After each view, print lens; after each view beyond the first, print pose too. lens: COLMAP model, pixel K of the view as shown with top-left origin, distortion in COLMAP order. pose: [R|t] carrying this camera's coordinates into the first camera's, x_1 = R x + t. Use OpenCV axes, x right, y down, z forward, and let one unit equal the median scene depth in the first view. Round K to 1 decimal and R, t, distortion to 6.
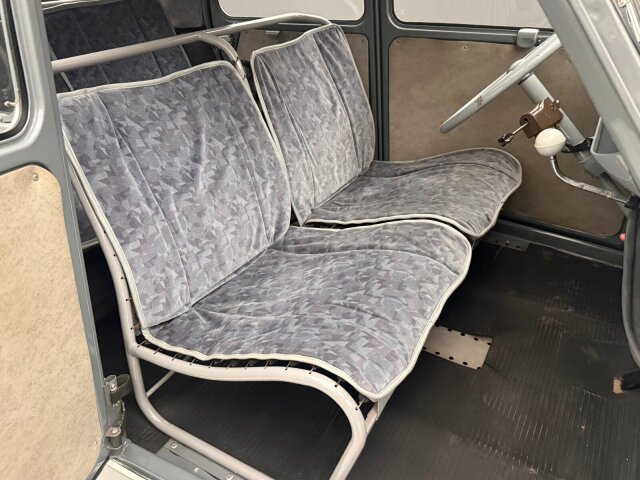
lens RADIAL K [[484.3, 0, 320.0], [0, 484.3, 240.0], [0, 0, 1]] dist [0.100531, -0.220917]
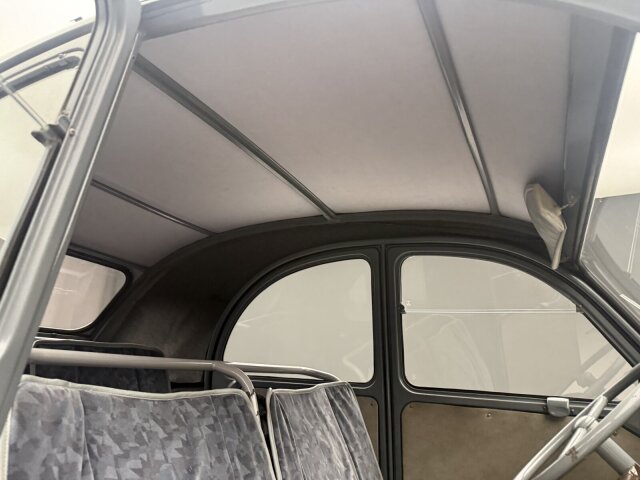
lens RADIAL K [[453.5, 0, 320.0], [0, 453.5, 240.0], [0, 0, 1]] dist [0.009067, -0.001910]
pose [[0.993897, 0.102724, 0.040204, -0.110802], [-0.042129, 0.690305, -0.722291, 0.016511], [-0.101949, 0.716189, 0.690420, 0.245247]]
